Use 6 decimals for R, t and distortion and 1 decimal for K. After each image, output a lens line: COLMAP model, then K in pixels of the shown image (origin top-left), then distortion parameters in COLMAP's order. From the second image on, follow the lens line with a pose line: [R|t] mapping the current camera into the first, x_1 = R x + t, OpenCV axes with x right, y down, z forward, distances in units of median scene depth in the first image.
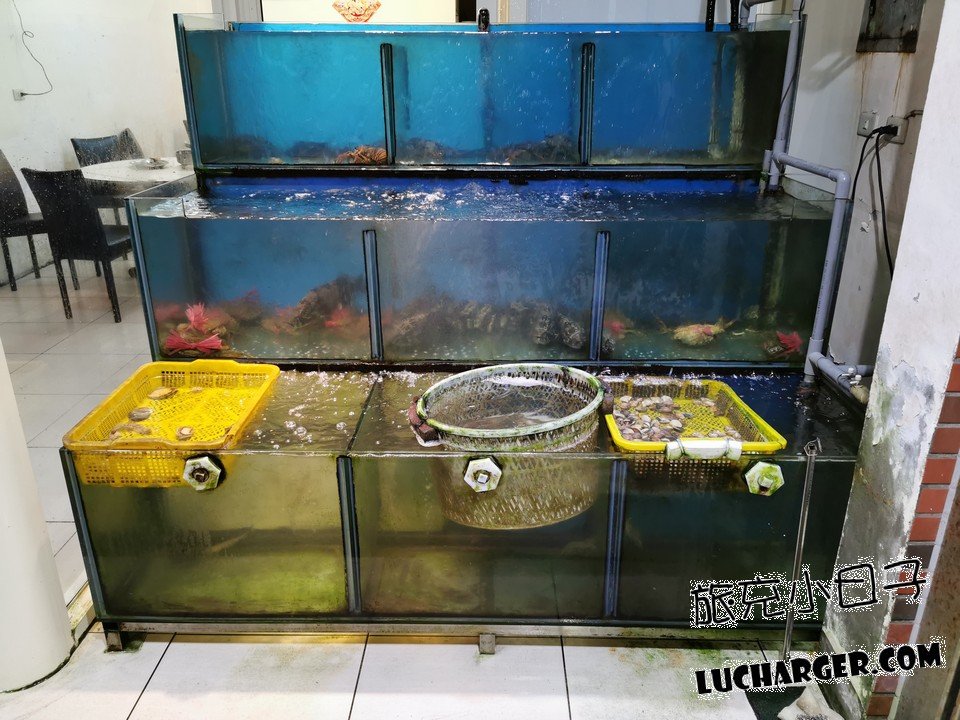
lens RADIAL K [[758.1, 0, 480.0], [0, 758.1, 360.0], [0, 0, 1]] dist [0.003382, 0.001683]
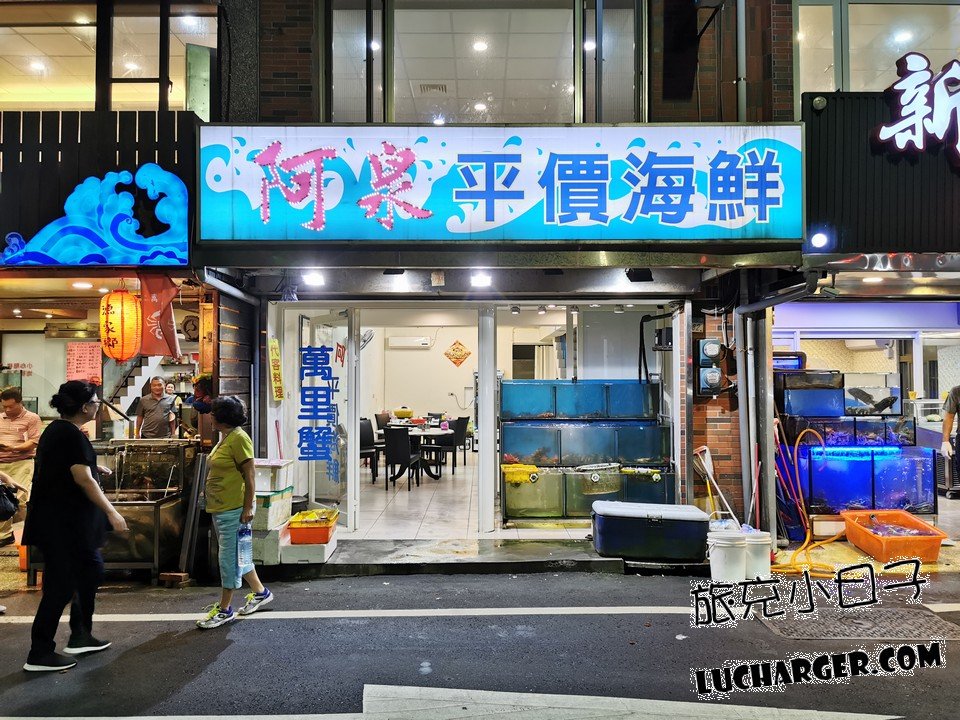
lens RADIAL K [[758.1, 0, 480.0], [0, 758.1, 360.0], [0, 0, 1]] dist [0.003382, 0.001683]
pose [[0.999833, 0.002808, 0.018080, -0.557242], [0.004351, 0.923318, -0.384010, 0.900231], [-0.017772, 0.384025, 0.923152, -2.498742]]
